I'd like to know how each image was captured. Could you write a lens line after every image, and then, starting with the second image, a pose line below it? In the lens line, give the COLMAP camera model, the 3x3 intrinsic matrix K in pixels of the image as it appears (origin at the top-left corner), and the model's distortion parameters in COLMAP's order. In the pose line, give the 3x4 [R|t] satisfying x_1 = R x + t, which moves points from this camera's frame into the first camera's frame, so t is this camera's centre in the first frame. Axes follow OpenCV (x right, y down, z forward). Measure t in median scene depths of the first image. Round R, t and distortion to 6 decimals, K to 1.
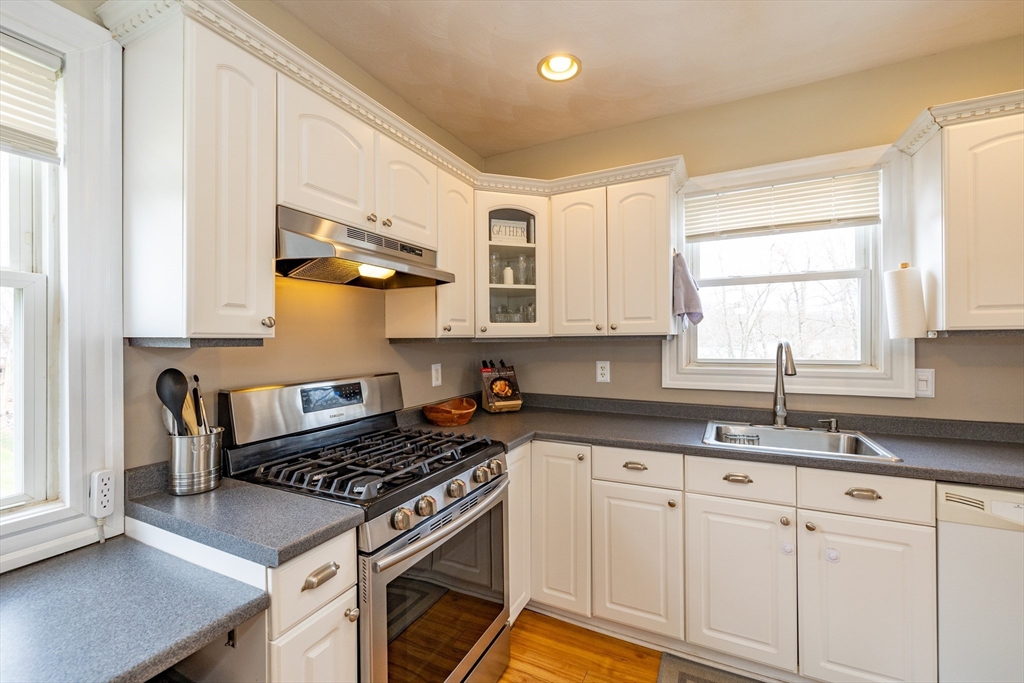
lens RADIAL K [[428.1, 0, 513.6], [0, 428.1, 340.5], [0, 0, 1]] dist [-0.000212, -0.000224]
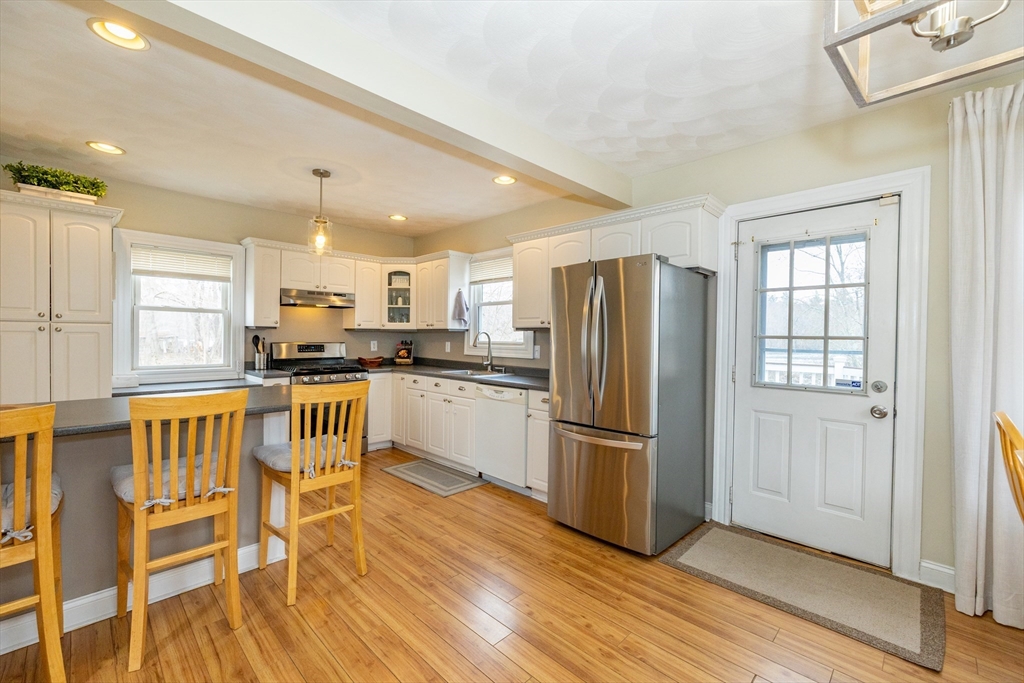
lens RADIAL K [[423.9, 0, 512.0], [0, 423.9, 341.5], [0, 0, 1]] dist [-0.001203, -0.000217]
pose [[0.951991, 0.022992, -0.305260, 1.452500], [-0.020135, 0.999719, 0.012505, 0.020281], [0.305462, -0.005758, 0.952187, -1.076655]]
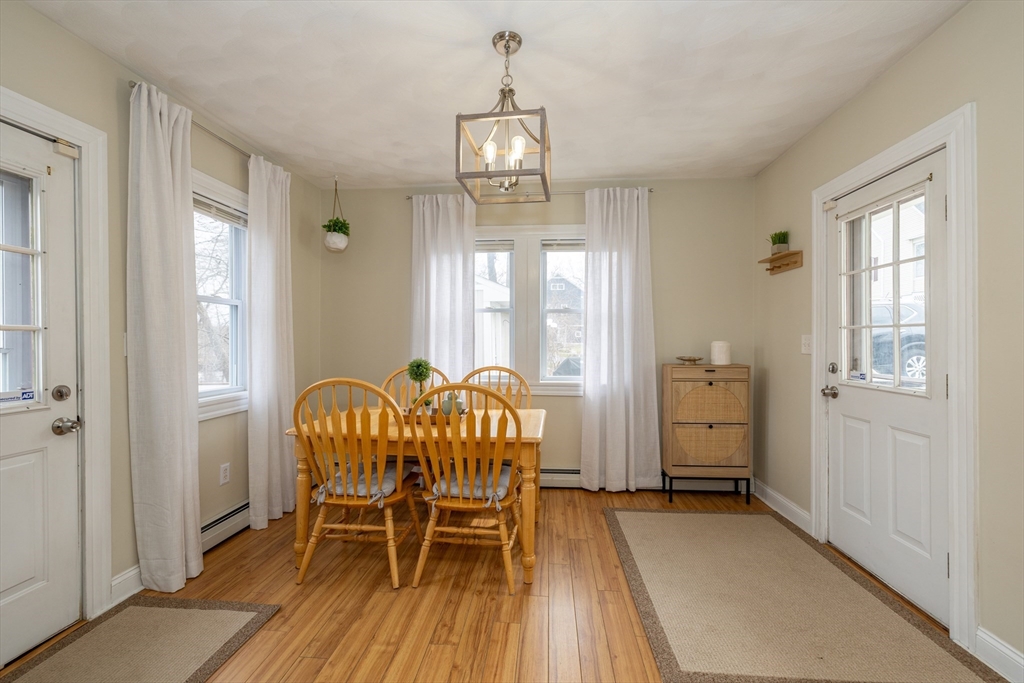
lens RADIAL K [[438.3, 0, 513.8], [0, 438.3, 339.0], [0, 0, 1]] dist [0.002125, 0.000036]
pose [[-0.380886, 0.004879, 0.924609, 0.846068], [0.005187, 0.999982, -0.003140, 0.034907], [-0.924607, 0.003600, -0.380905, -0.162418]]
